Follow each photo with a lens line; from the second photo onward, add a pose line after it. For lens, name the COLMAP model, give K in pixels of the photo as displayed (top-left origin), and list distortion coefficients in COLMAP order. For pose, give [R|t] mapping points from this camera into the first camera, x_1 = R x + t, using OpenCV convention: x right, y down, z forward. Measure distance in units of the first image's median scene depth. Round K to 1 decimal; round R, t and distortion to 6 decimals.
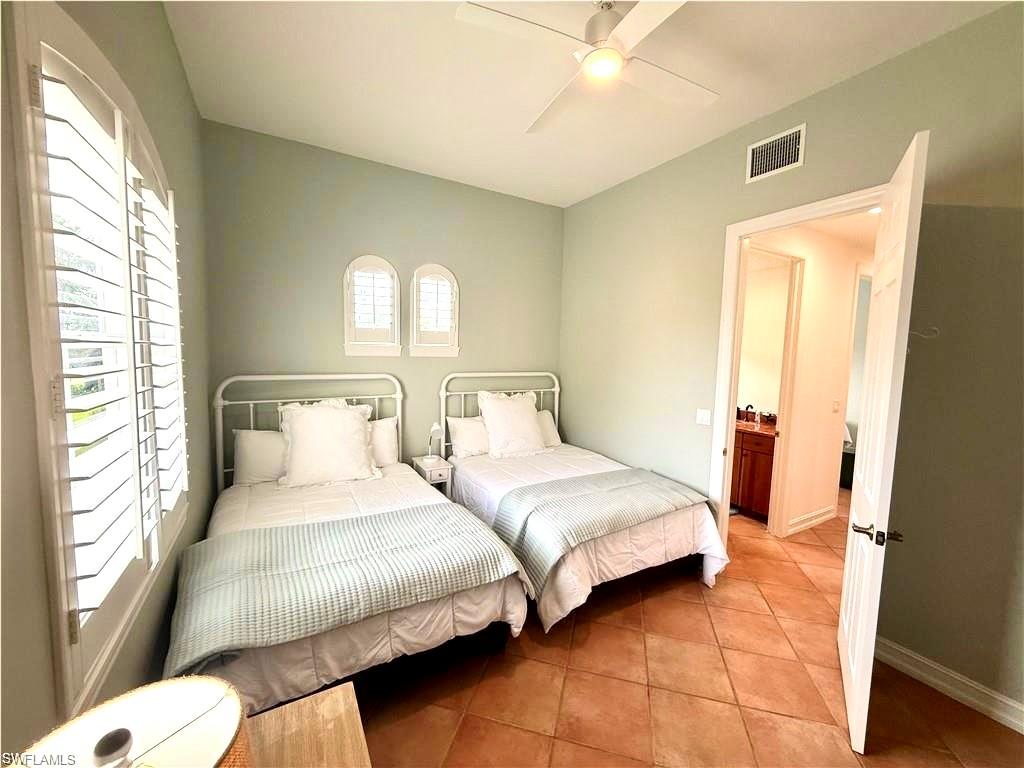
lens RADIAL K [[406.7, 0, 512.0], [0, 406.7, 384.0], [0, 0, 1]] dist [-0.000106, -0.000413]
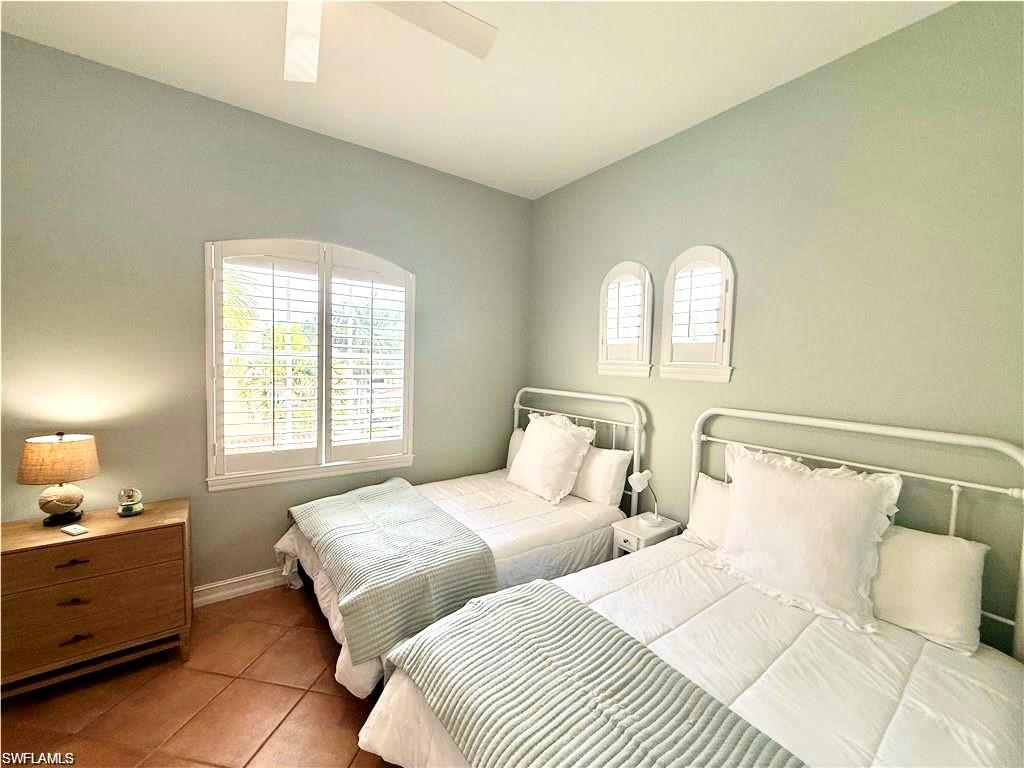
lens RADIAL K [[409.3, 0, 512.0], [0, 409.3, 384.0], [0, 0, 1]] dist [0.000149, -0.000187]
pose [[0.130162, 0.037129, -0.990797, 0.493862], [-0.124702, 0.991976, 0.020791, -0.040794], [0.983620, 0.120848, 0.133747, 0.653789]]
